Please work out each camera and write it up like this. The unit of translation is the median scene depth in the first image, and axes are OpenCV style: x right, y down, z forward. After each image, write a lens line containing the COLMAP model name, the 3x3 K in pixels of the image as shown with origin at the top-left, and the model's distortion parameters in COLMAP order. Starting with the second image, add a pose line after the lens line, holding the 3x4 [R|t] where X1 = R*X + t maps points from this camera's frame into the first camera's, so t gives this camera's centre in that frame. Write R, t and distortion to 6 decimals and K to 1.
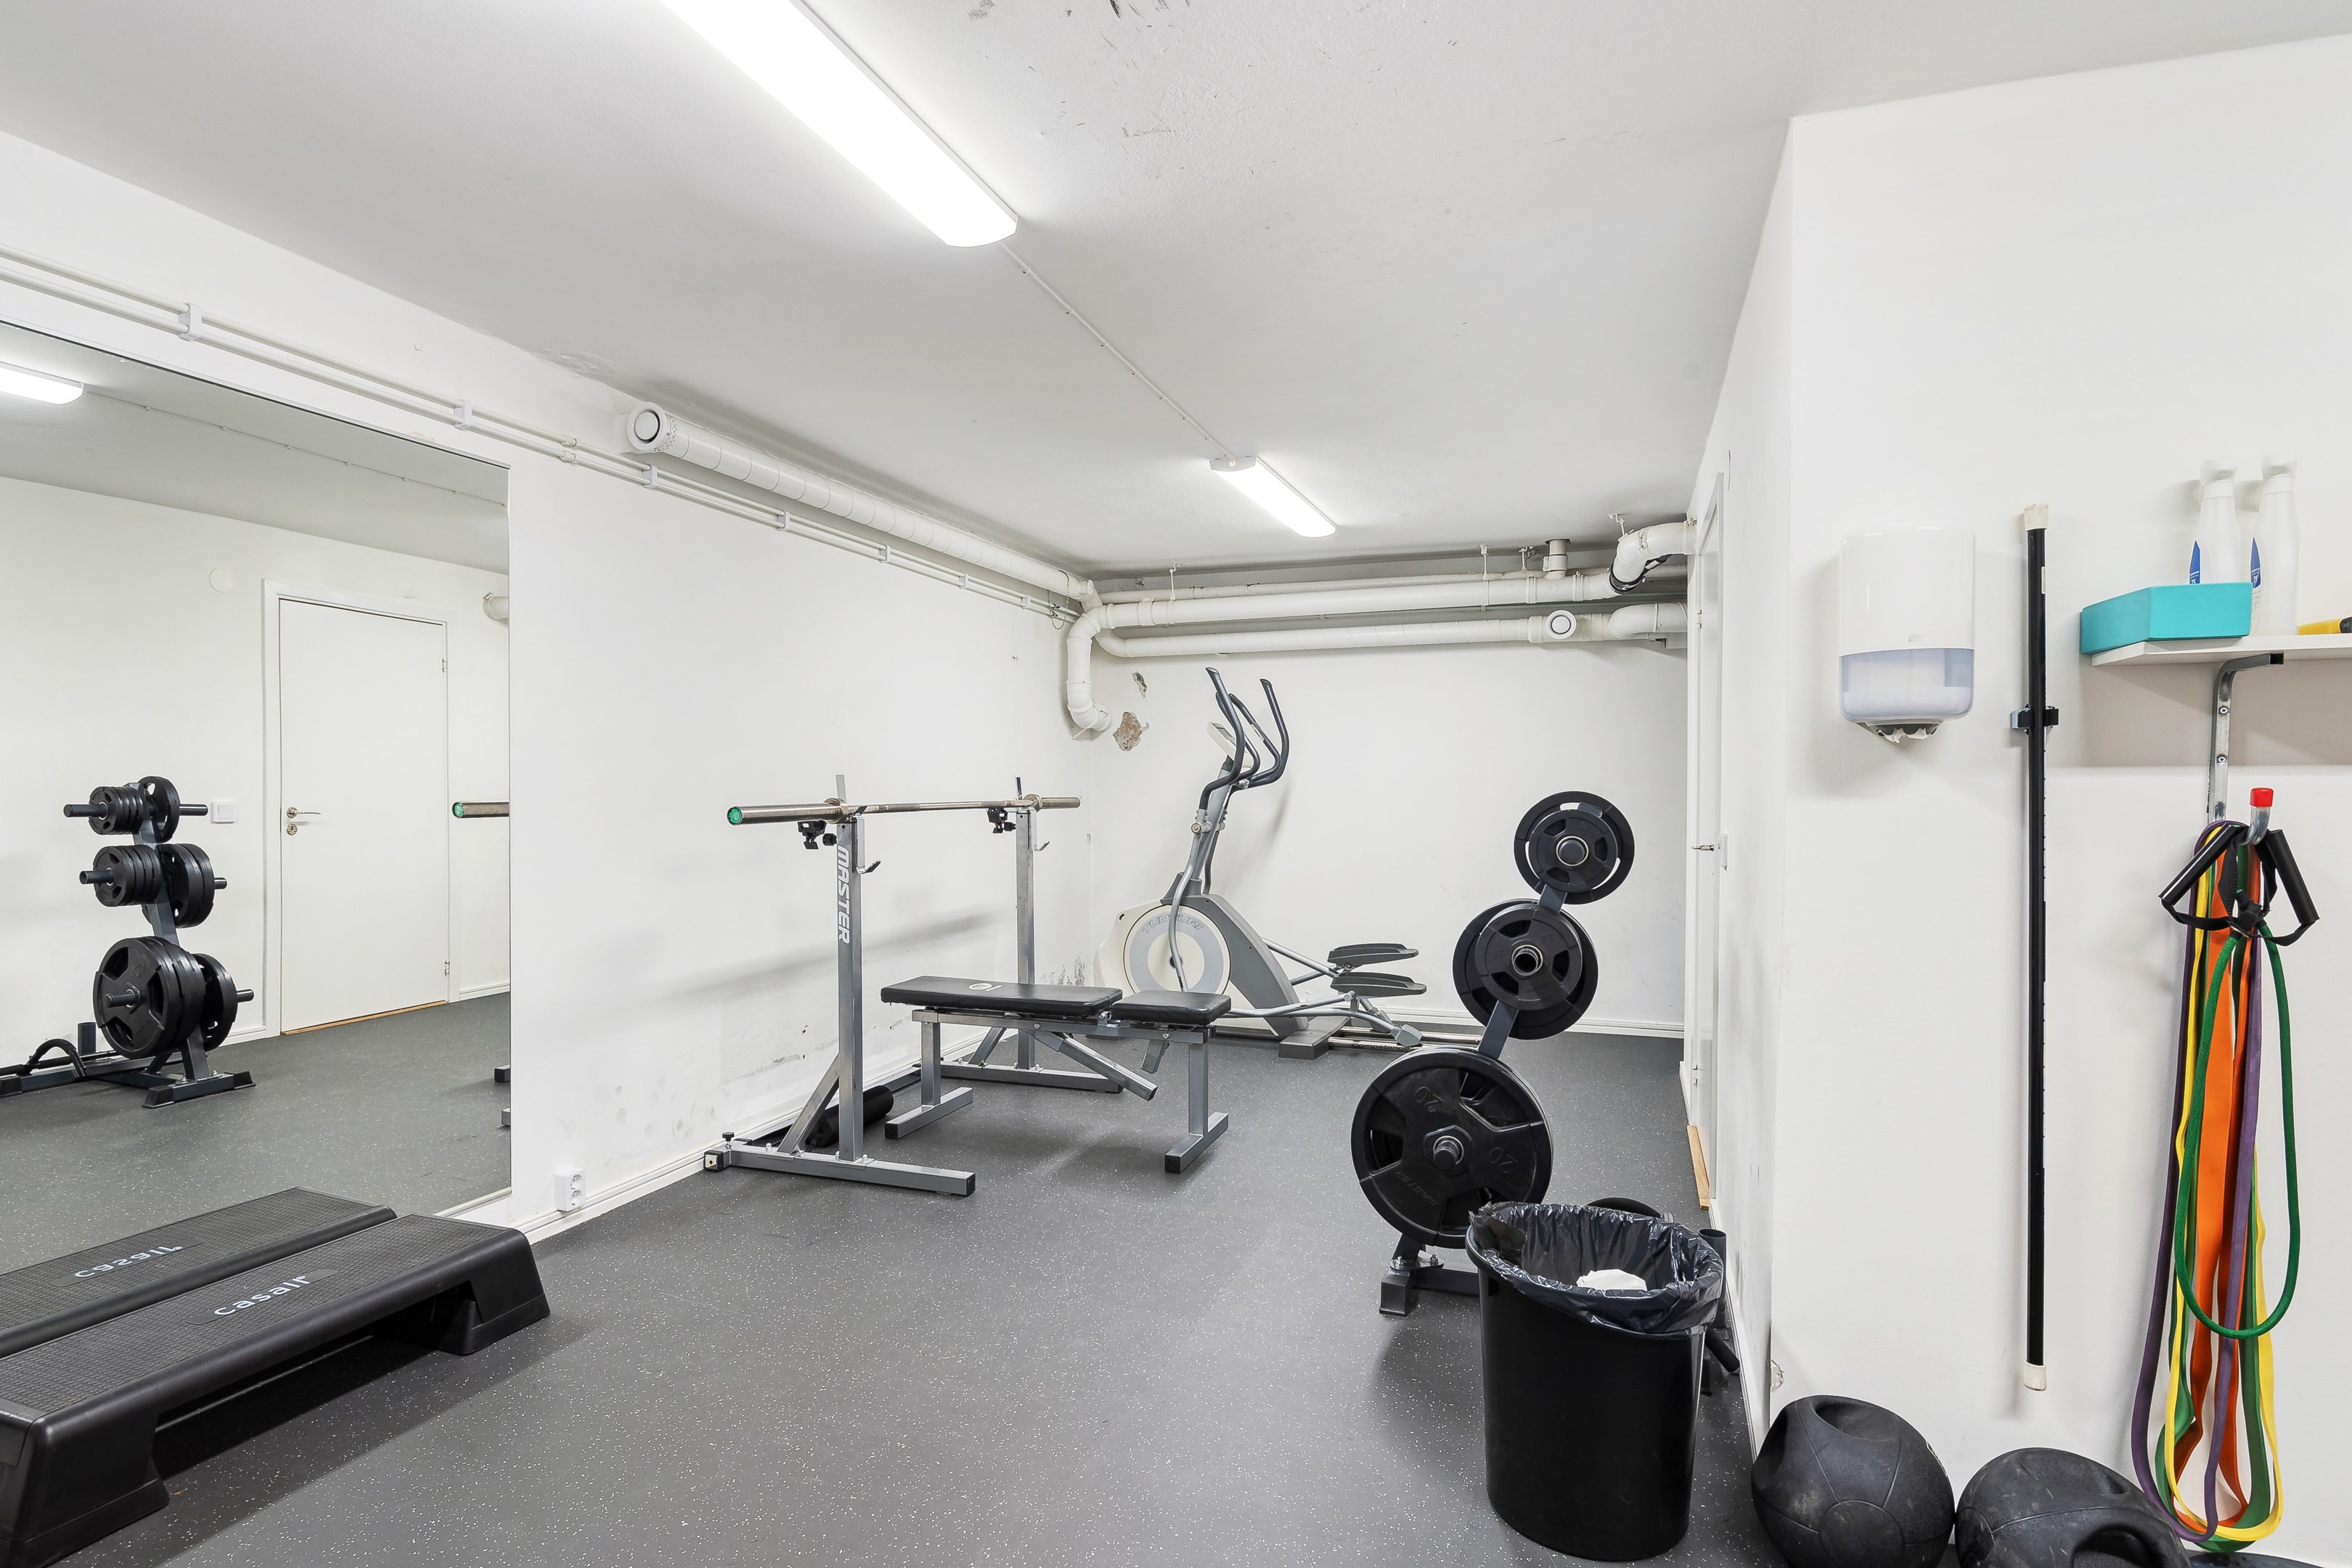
lens RADIAL K [[1229.6, 0, 1176.0], [0, 1229.6, 784.0], [0, 0, 1]] dist [-0.002029, -0.000432]
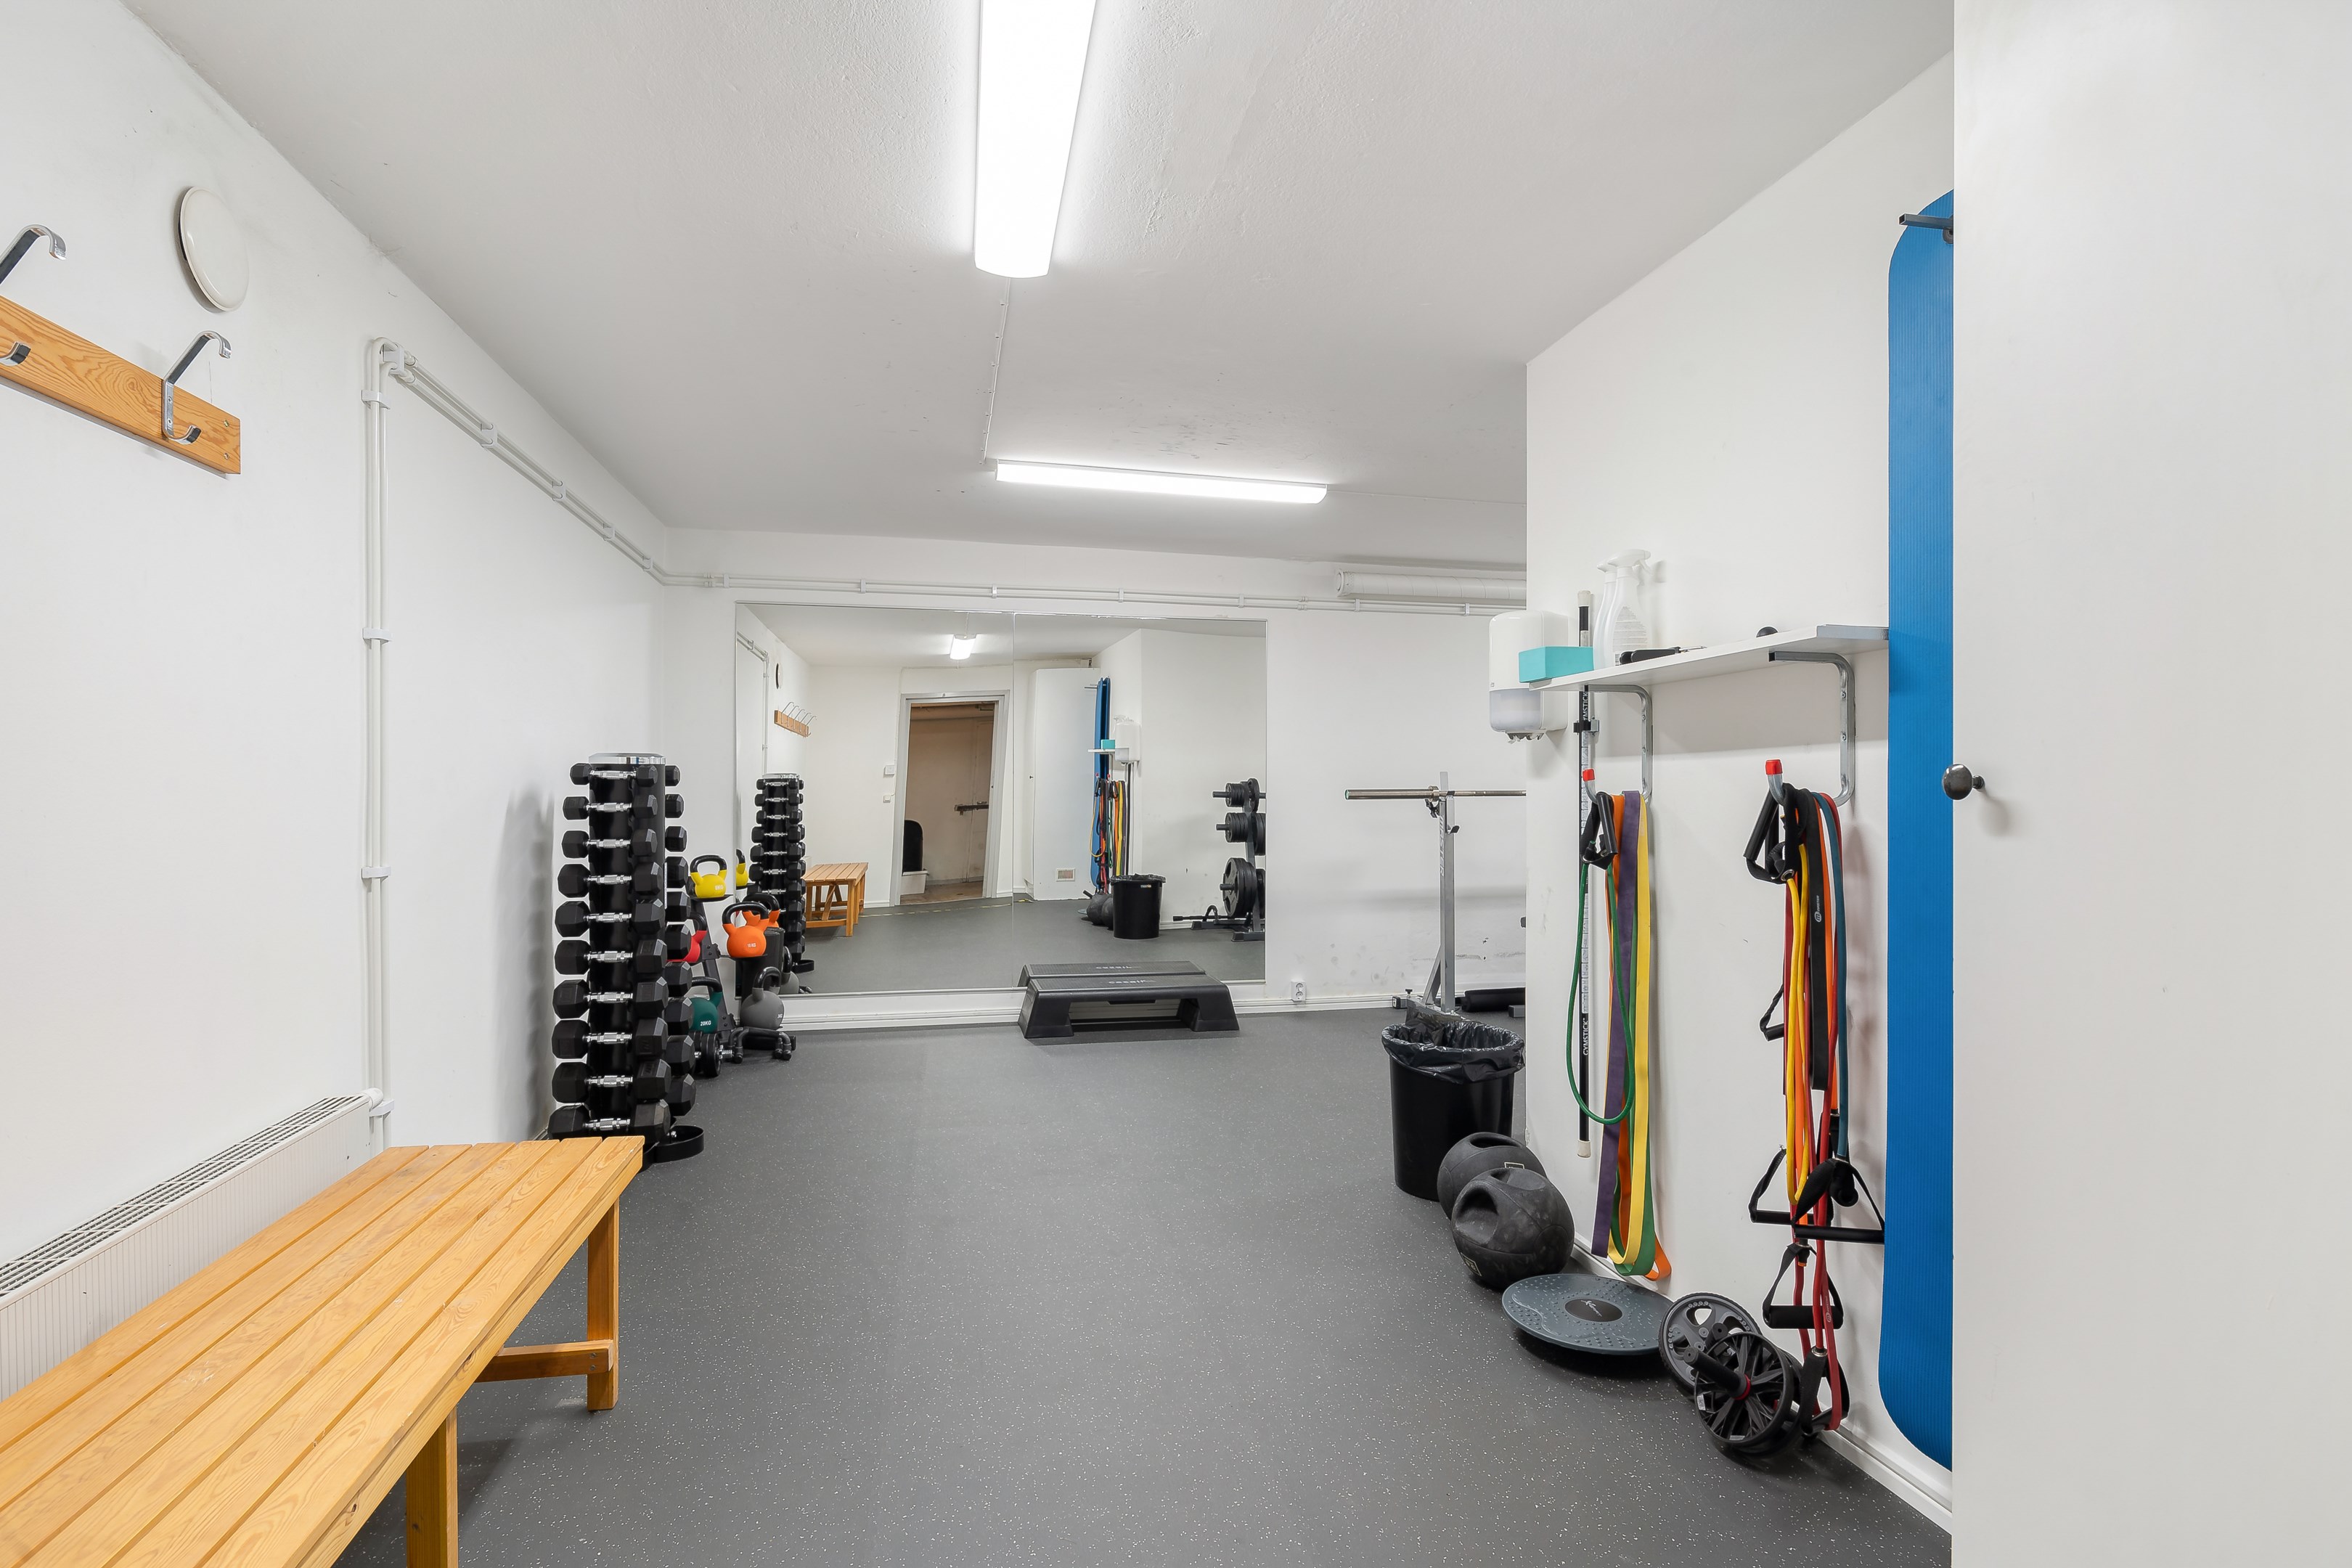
lens RADIAL K [[1229.6, 0, 1176.0], [0, 1229.6, 784.0], [0, 0, 1]] dist [-0.002029, -0.000432]
pose [[0.505998, -0.004730, -0.862522, 0.919254], [-0.004397, 0.999958, -0.008063, 0.022645], [0.862524, 0.007872, 0.505956, -0.113395]]
